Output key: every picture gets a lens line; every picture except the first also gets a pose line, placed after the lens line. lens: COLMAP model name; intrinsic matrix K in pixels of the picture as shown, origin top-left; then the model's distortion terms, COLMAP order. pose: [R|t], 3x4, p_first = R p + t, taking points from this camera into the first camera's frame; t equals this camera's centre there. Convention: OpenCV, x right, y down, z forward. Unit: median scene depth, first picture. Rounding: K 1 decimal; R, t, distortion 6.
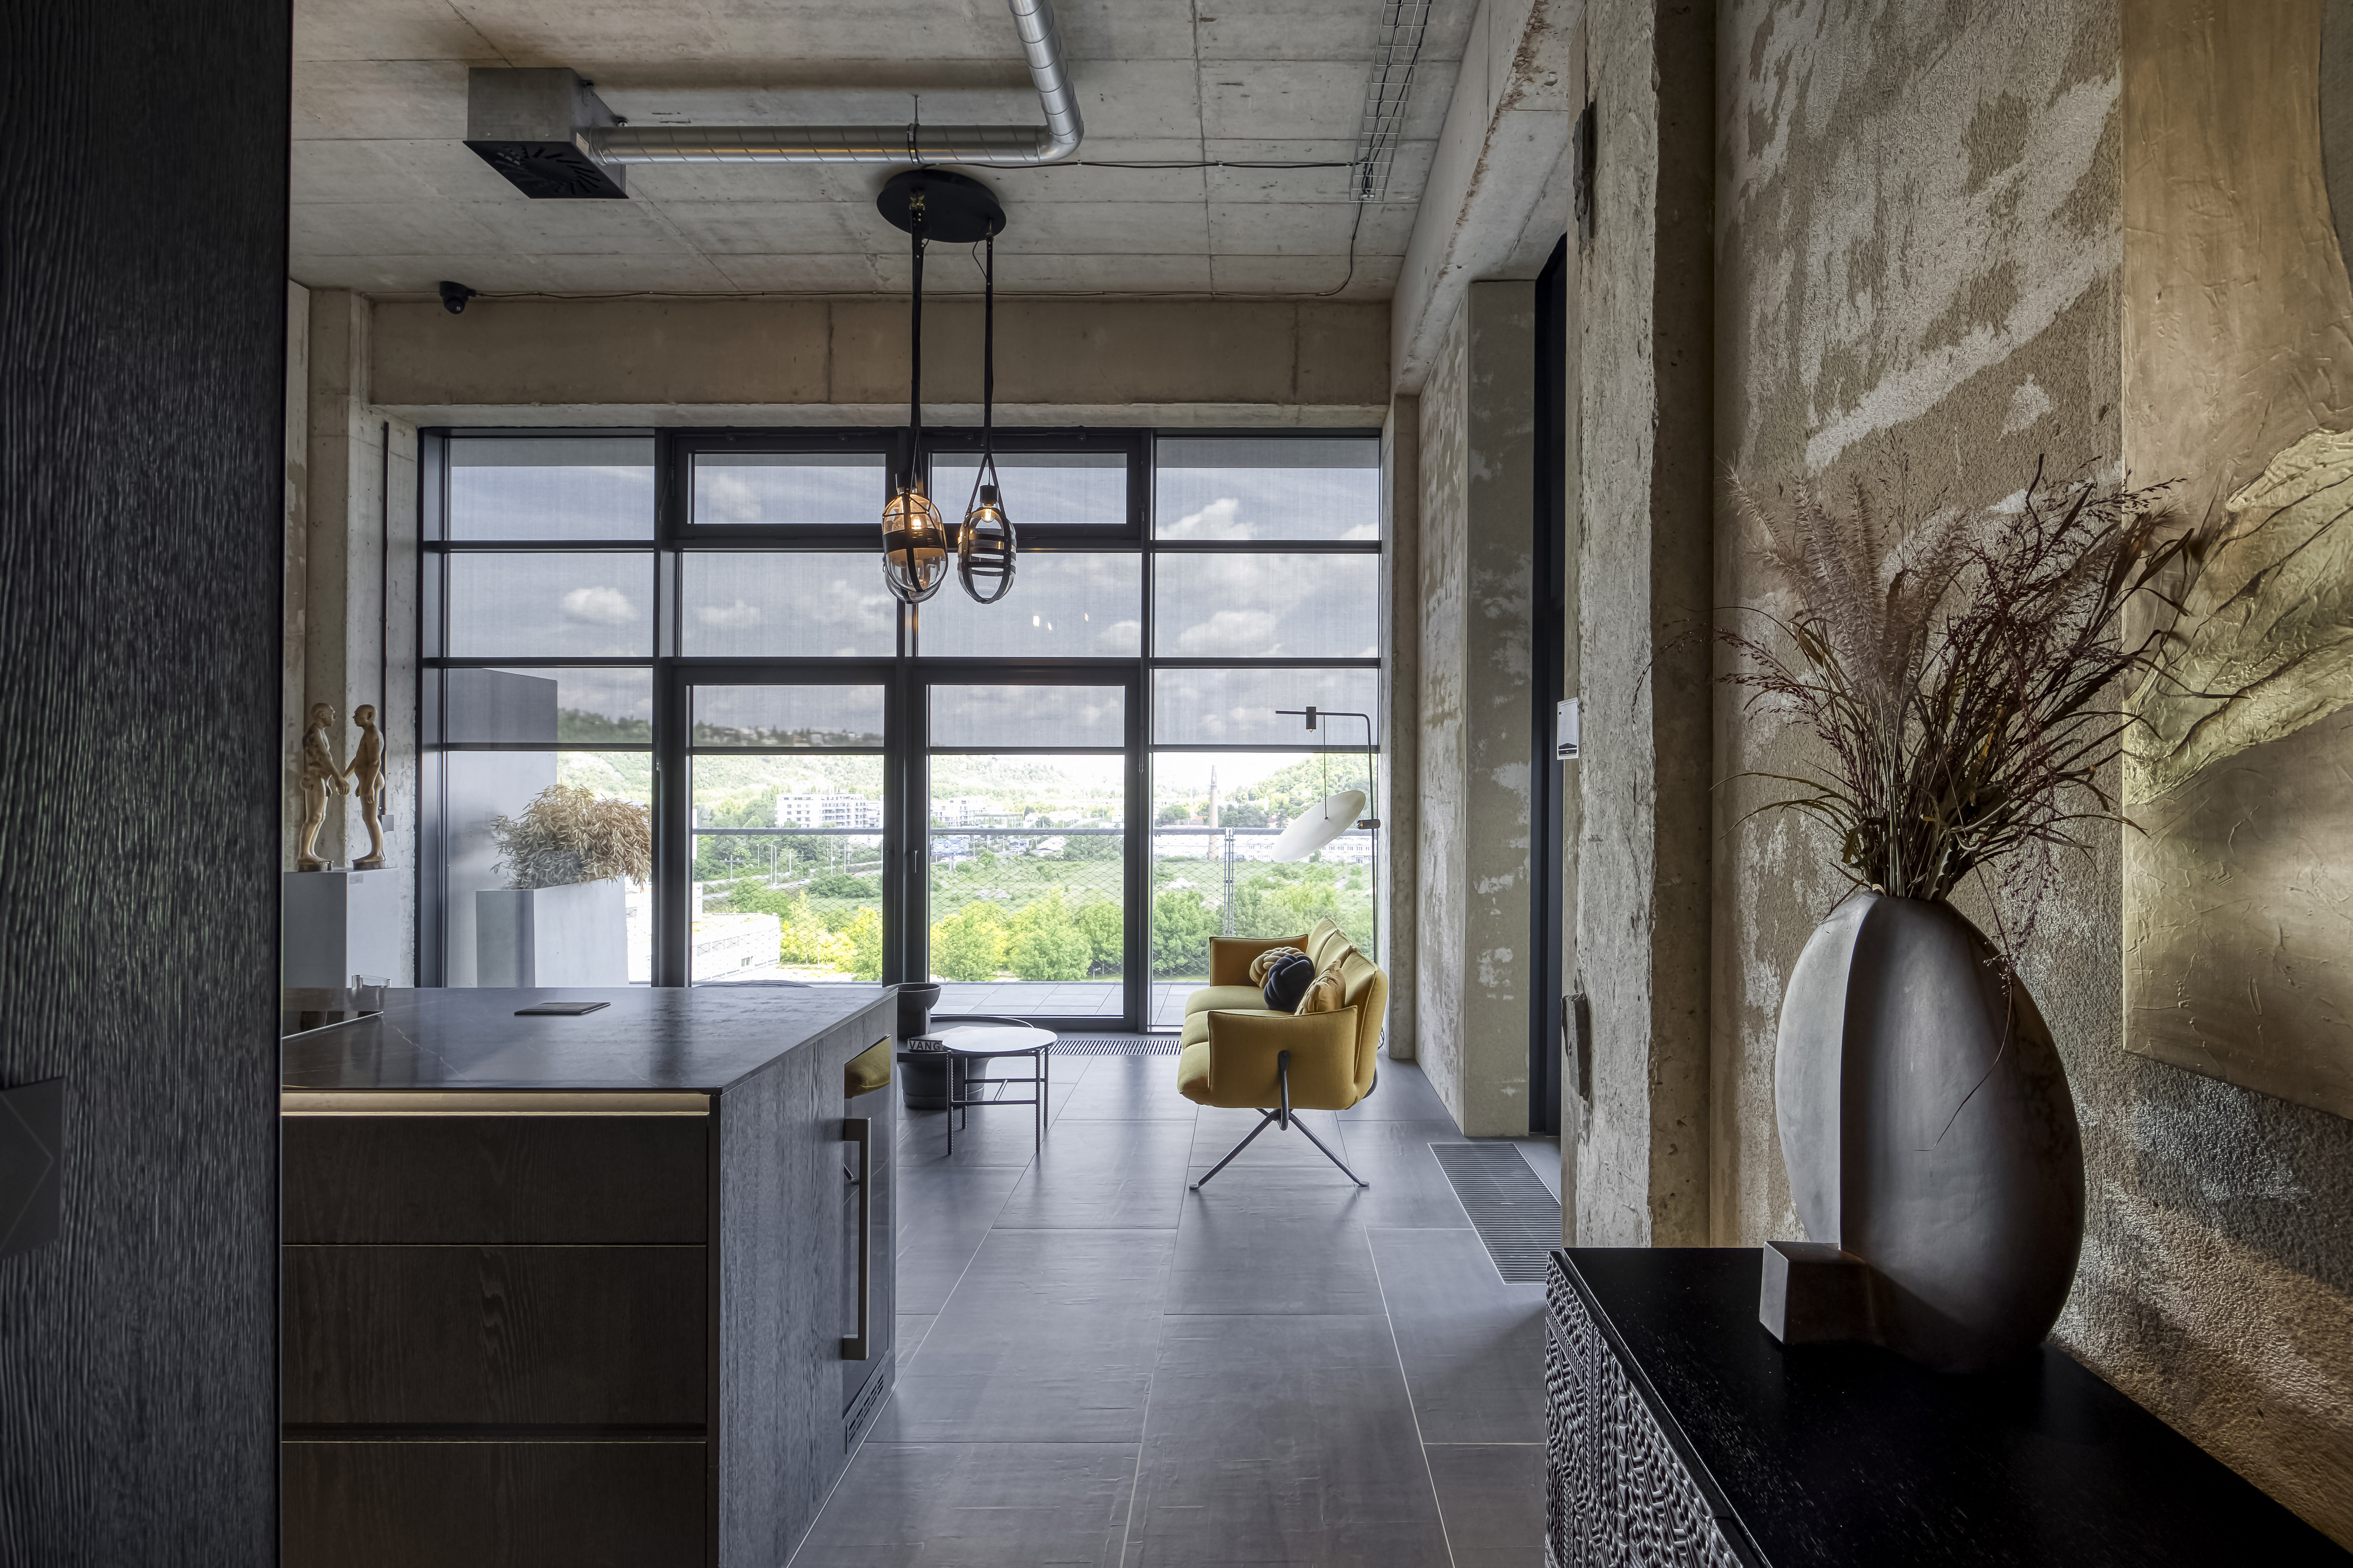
lens RADIAL K [[1151.9, 0, 1250.8], [0, 1151.9, 765.0], [0, 0, 1]] dist [-0.001339, -0.000612]
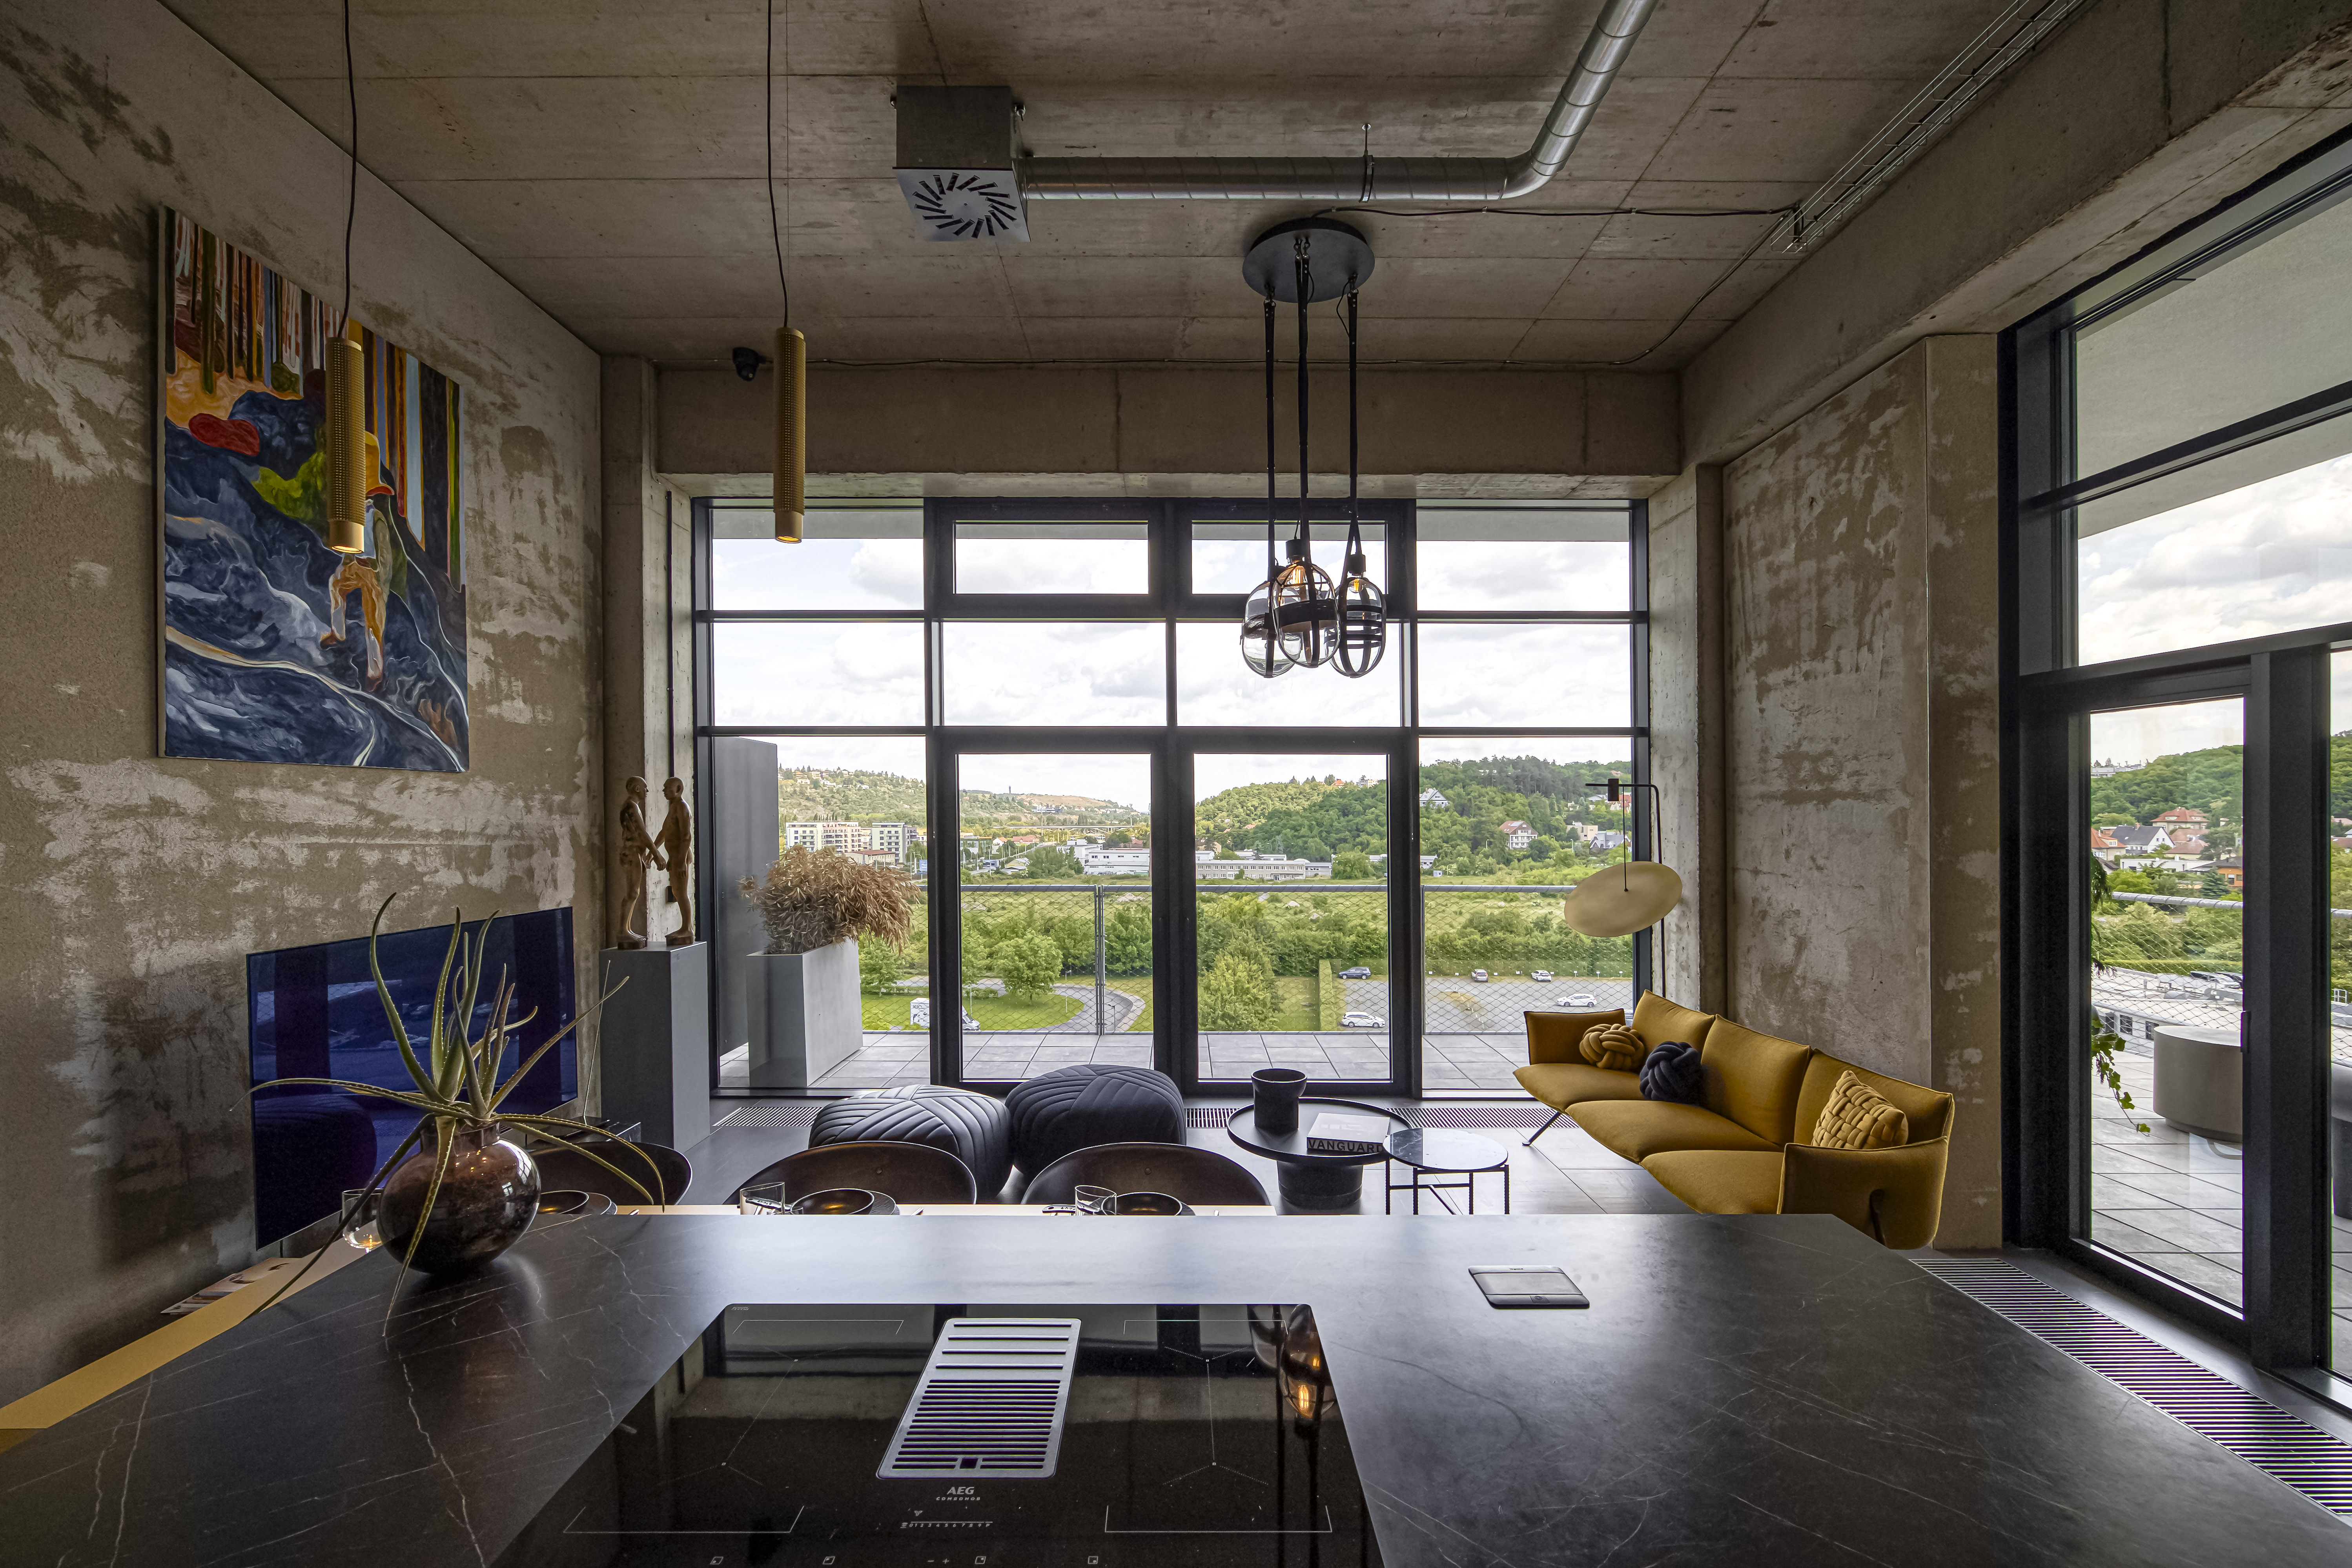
lens RADIAL K [[961.4, 0, 1174.1], [0, 961.4, 812.8], [0, 0, 1]] dist [-0.002068, -0.000533]
pose [[0.999997, -0.000015, 0.002556, -0.319195], [-0.000030, 0.999845, 0.017605, -0.034397], [-0.002556, -0.017605, 0.999842, 0.163347]]
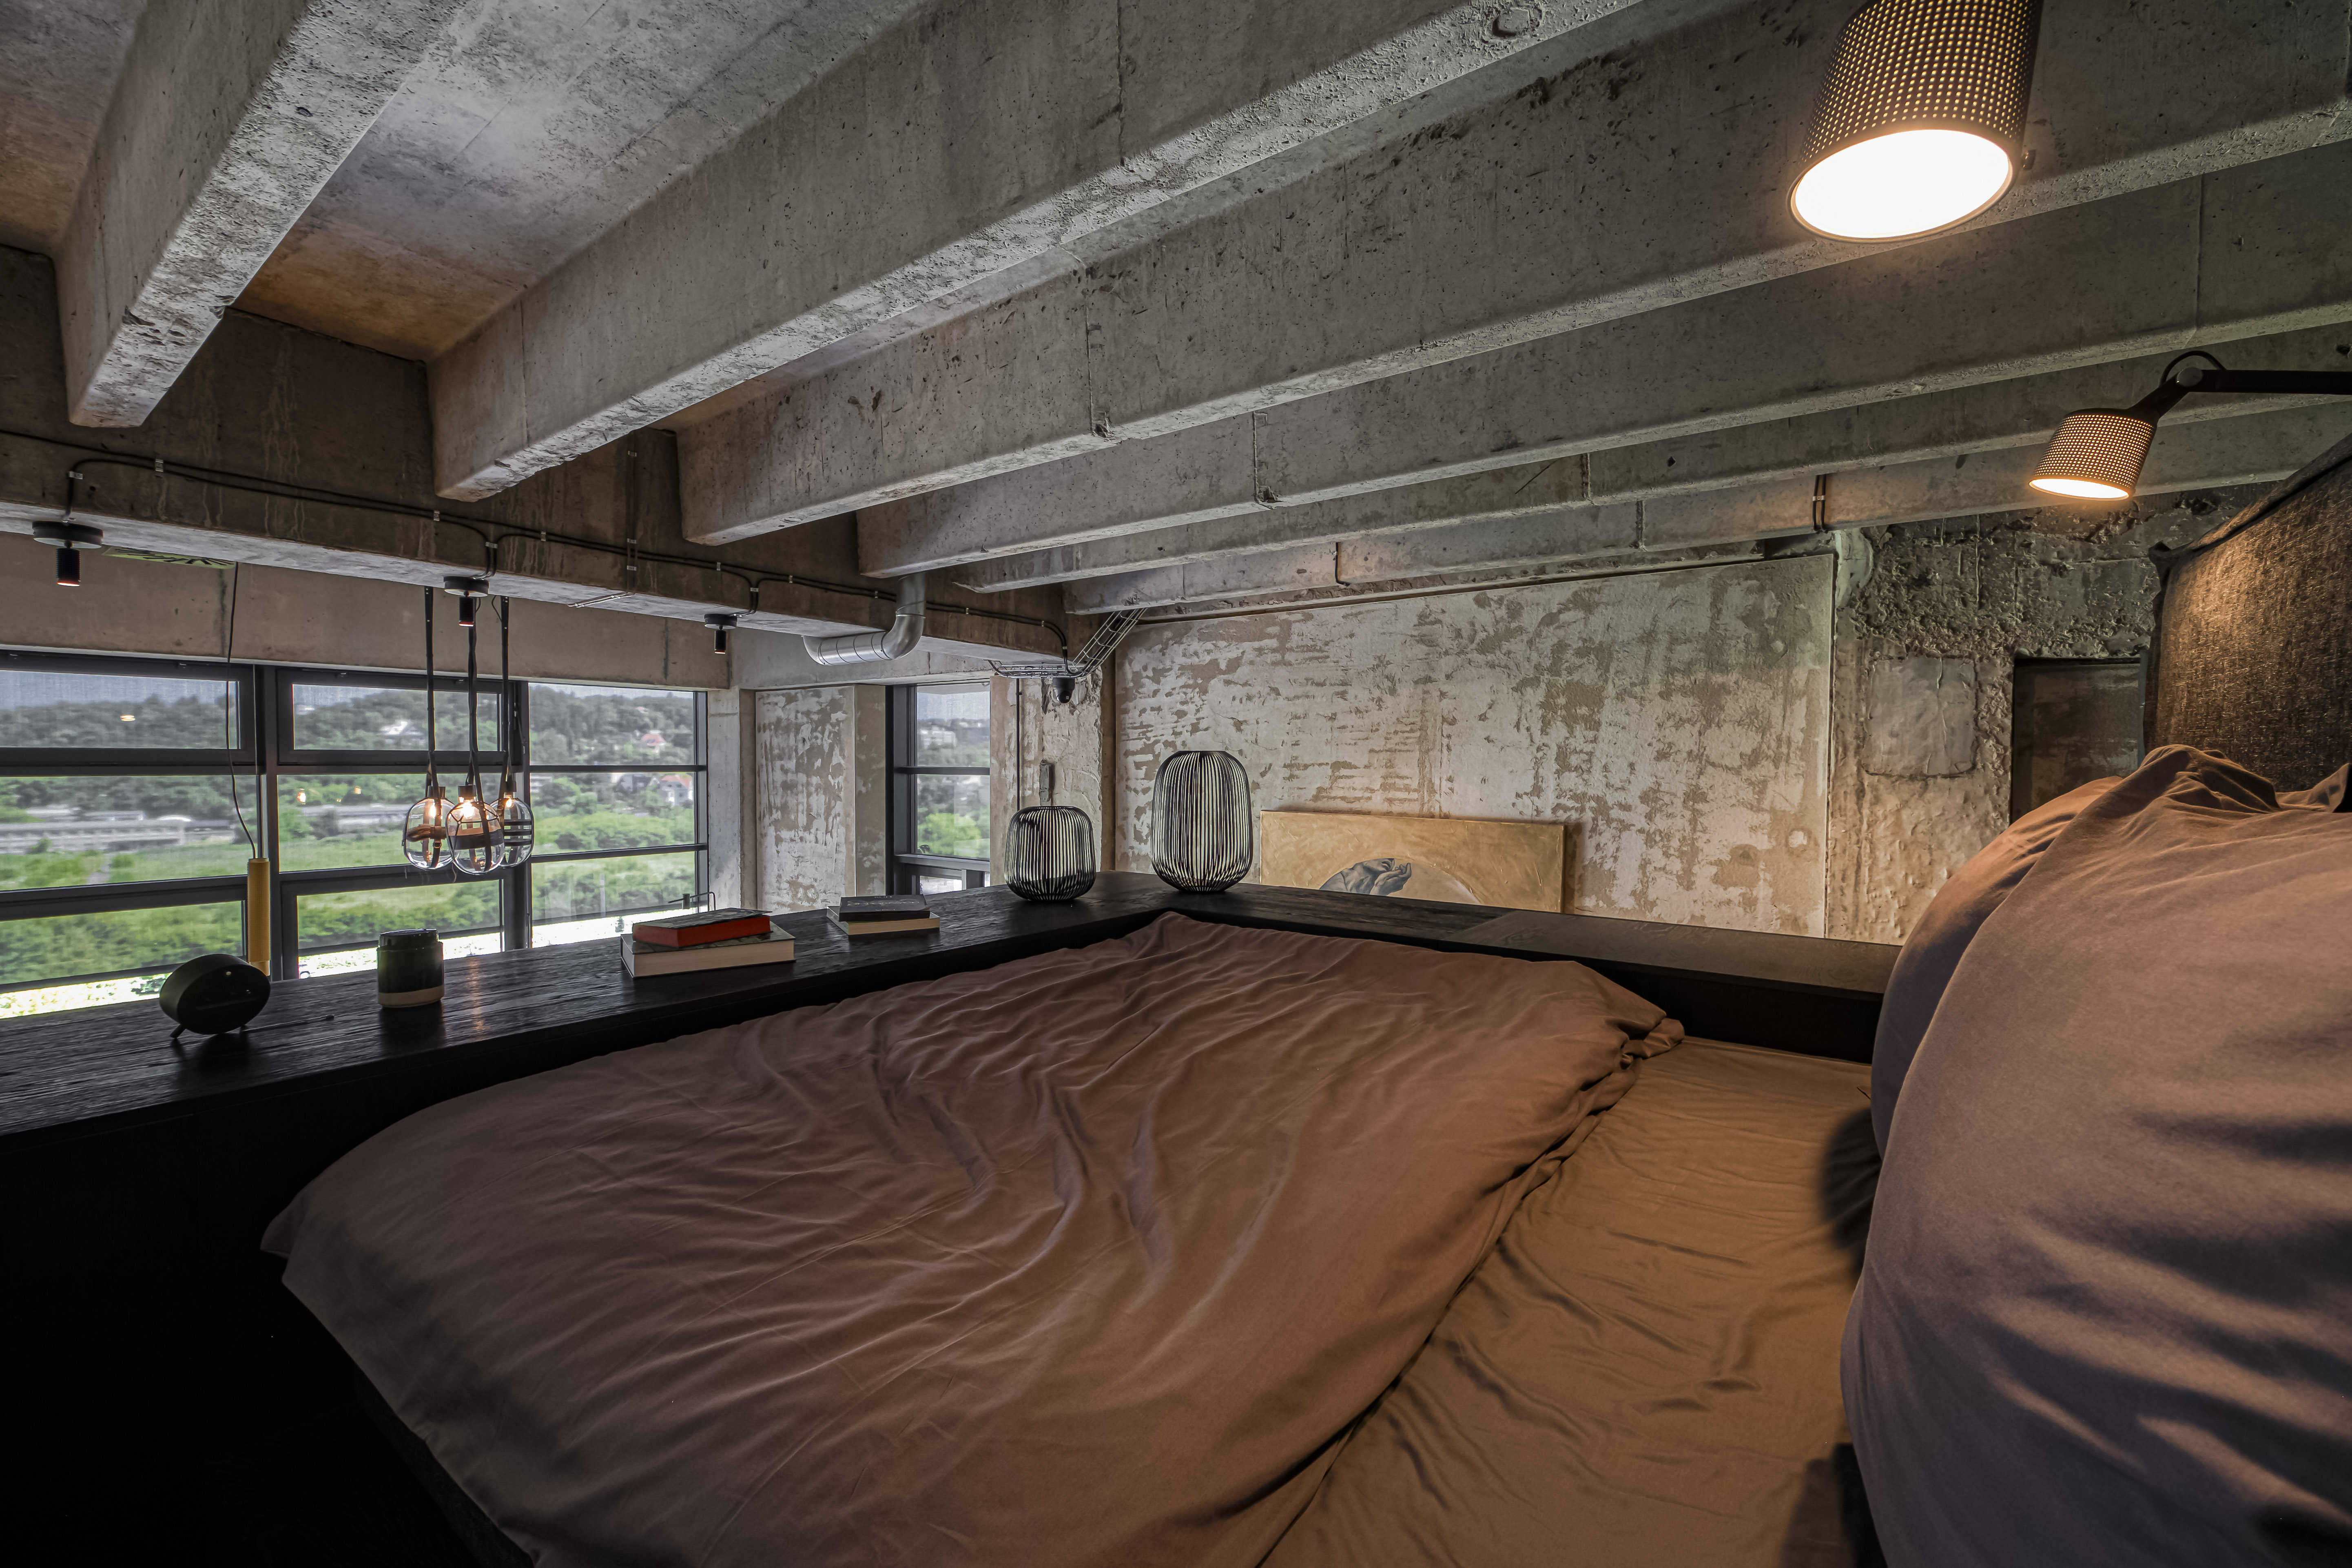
lens RADIAL K [[961.4, 0, 1170.0], [0, 961.4, 770.5], [0, 0, 1]] dist [-0.002068, -0.000533]
pose [[0.593589, -0.005561, 0.804749, -0.559468], [-0.020520, 0.999546, 0.022043, -0.245171], [-0.804507, -0.029598, 0.593206, -0.233169]]
